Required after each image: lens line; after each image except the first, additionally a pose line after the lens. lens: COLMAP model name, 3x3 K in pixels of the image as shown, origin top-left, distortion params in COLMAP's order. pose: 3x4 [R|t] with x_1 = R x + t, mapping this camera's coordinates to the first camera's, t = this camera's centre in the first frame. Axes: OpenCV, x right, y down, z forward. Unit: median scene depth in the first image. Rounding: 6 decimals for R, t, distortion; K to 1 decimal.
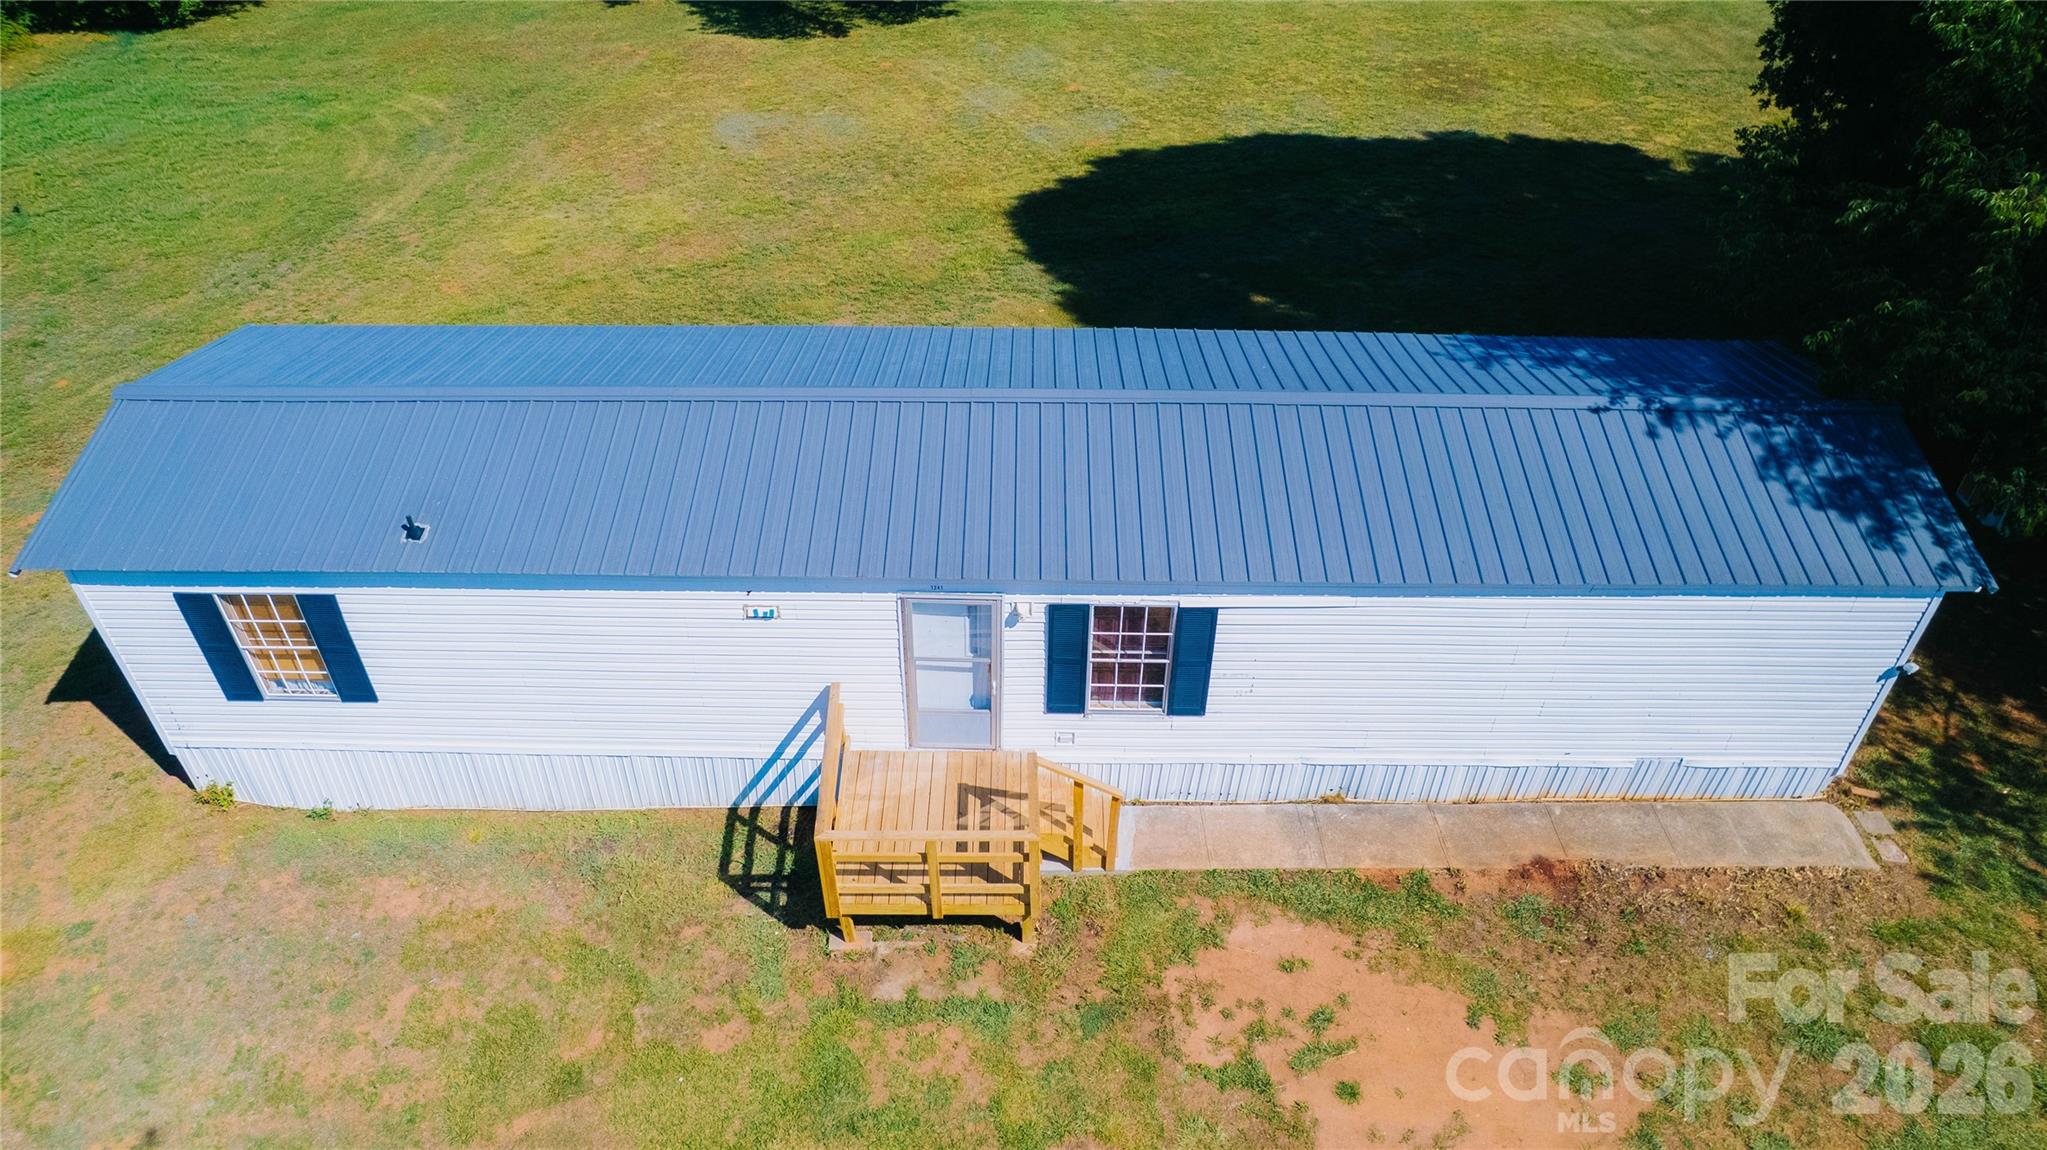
lens RADIAL K [[1358.2, 0, 1023.5], [0, 1358.2, 575.0], [0, 0, 1]] dist [-0.043839, 0.004037]
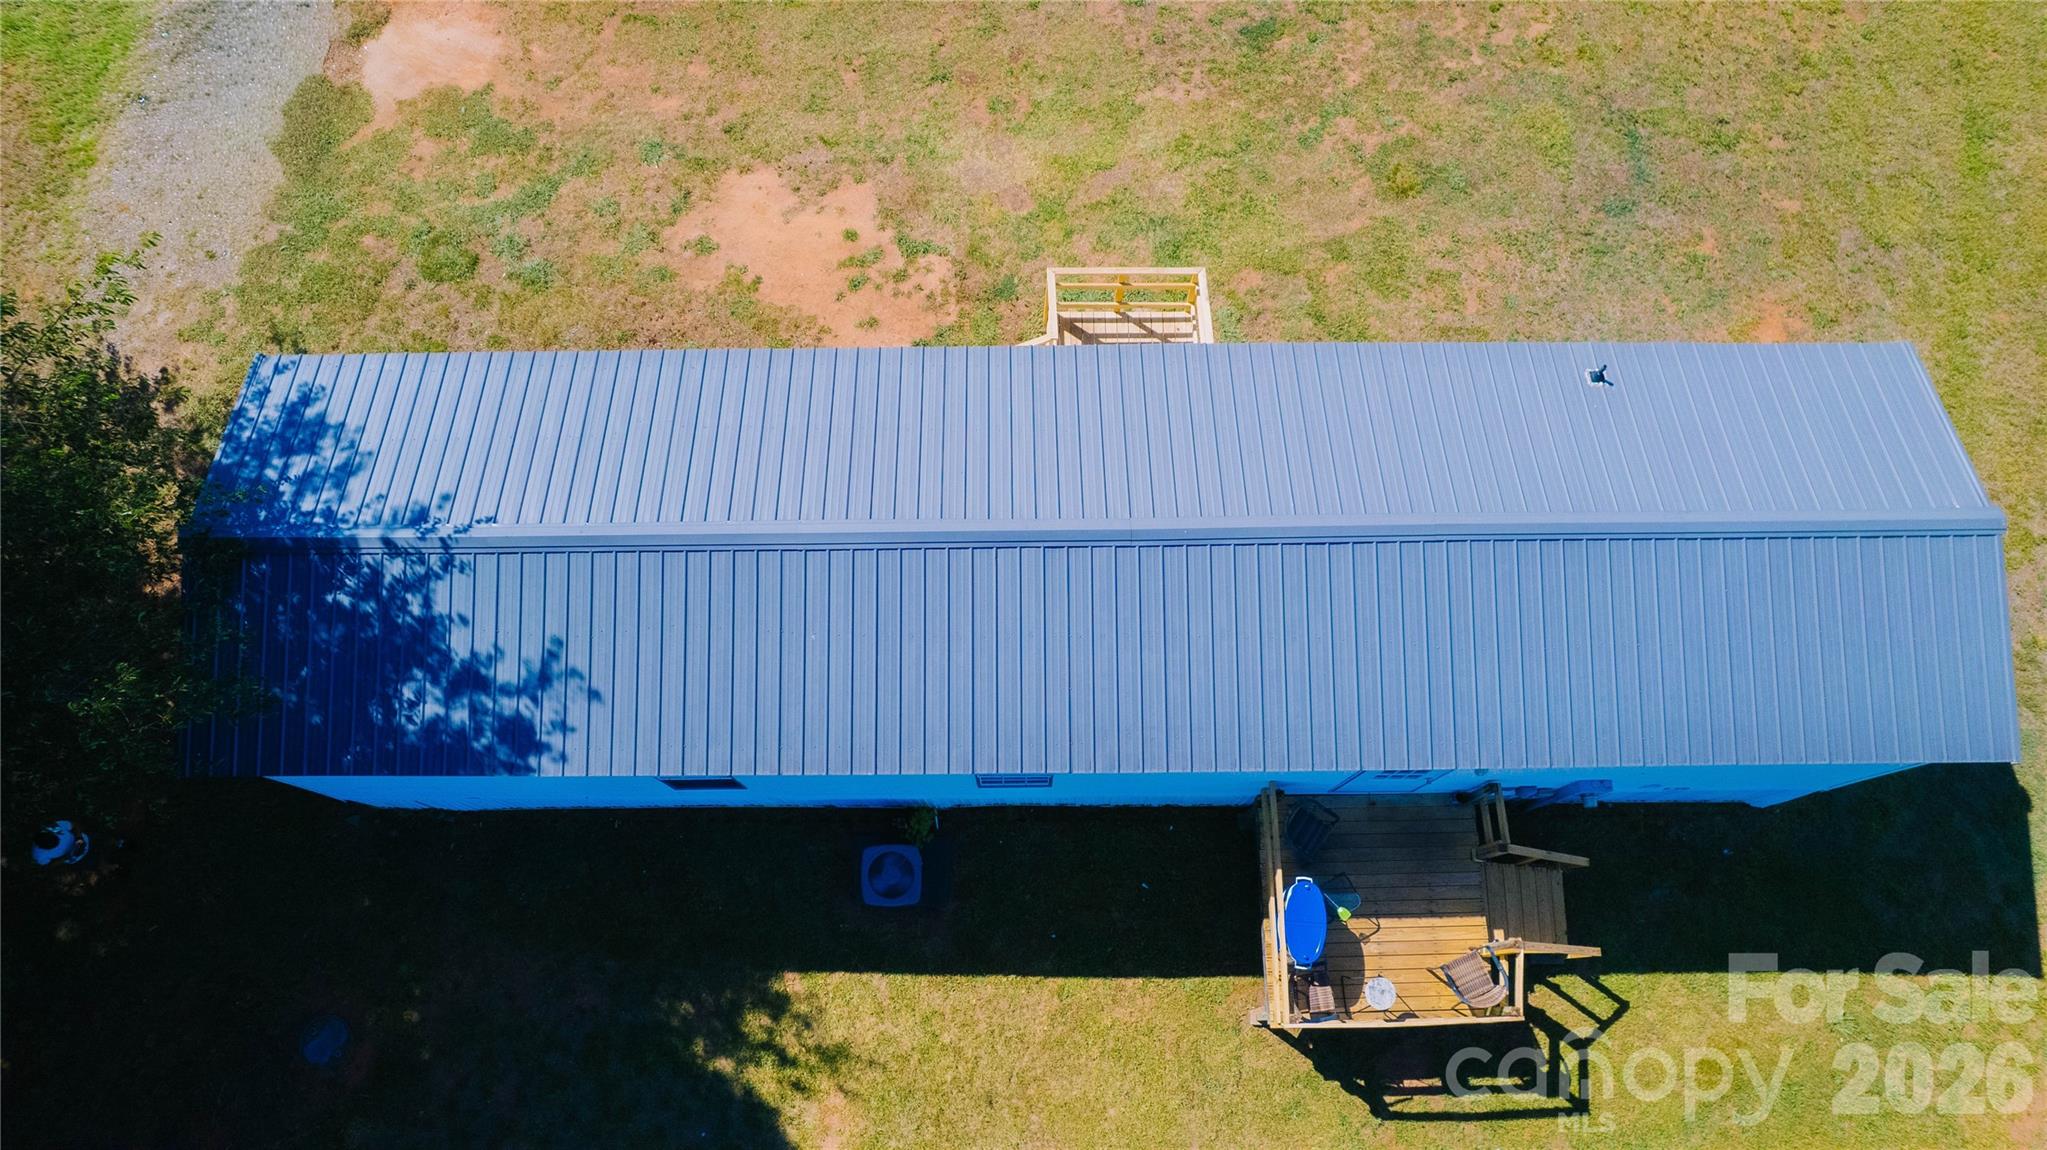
lens RADIAL K [[1358.2, 0, 1023.5], [0, 1358.2, 575.0], [0, 0, 1]] dist [-0.043839, 0.004037]
pose [[-0.999769, 0.016146, -0.014192, 0.060894], [-0.018496, -0.309680, 0.950661, -1.237920], [0.010955, 0.950704, 0.309907, 0.850524]]
